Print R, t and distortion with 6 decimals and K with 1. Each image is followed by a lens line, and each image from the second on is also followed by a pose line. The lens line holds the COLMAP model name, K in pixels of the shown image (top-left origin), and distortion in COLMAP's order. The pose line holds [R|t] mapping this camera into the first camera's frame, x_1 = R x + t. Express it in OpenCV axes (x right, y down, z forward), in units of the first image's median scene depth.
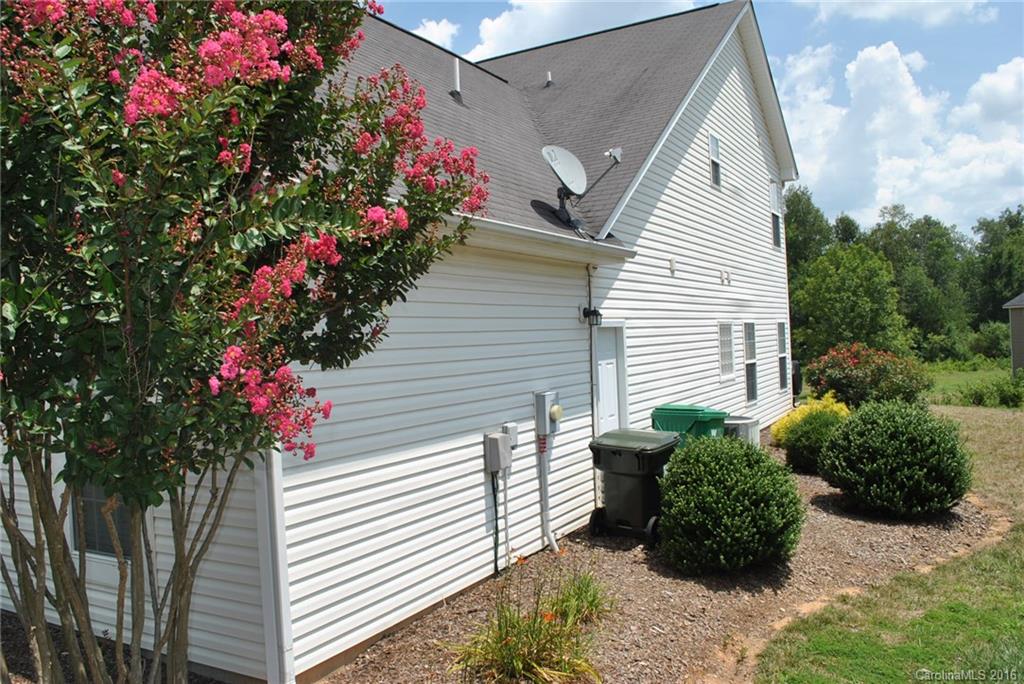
lens RADIAL K [[815.4, 0, 512.0], [0, 815.4, 342.0], [0, 0, 1]] dist [-0.086419, 0.003840]
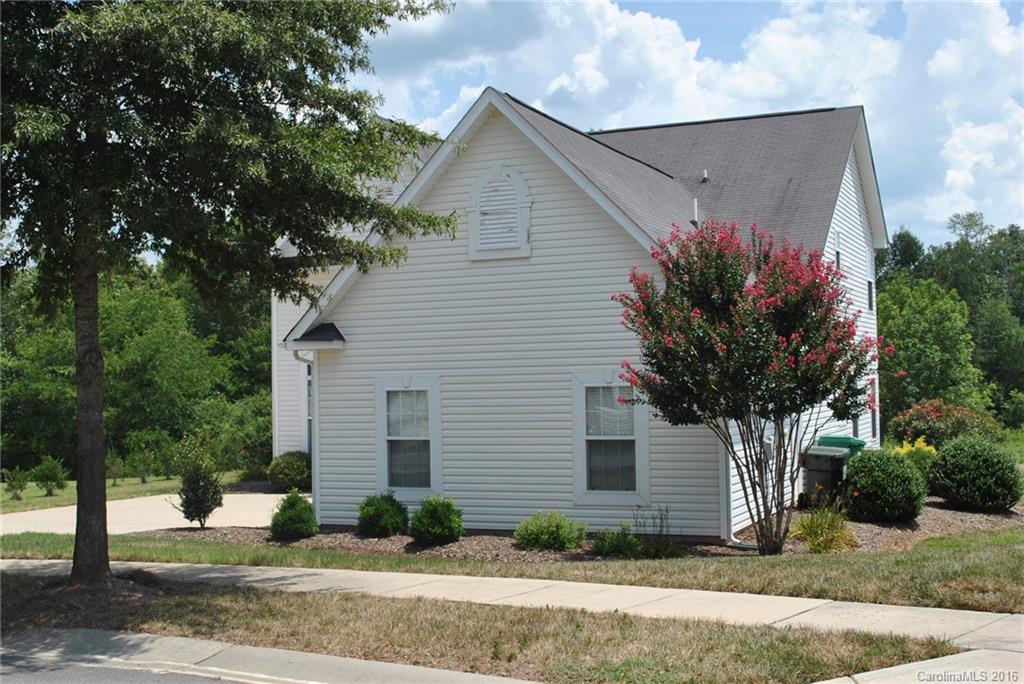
lens RADIAL K [[1272.2, 0, 512.0], [0, 1272.2, 342.0], [0, 0, 1]] dist [-0.041262, -0.034349]
pose [[0.994327, 0.030157, 0.102006, -0.132530], [-0.026481, 0.998957, -0.037198, 0.001576], [-0.103021, 0.034286, 0.994088, -0.267270]]
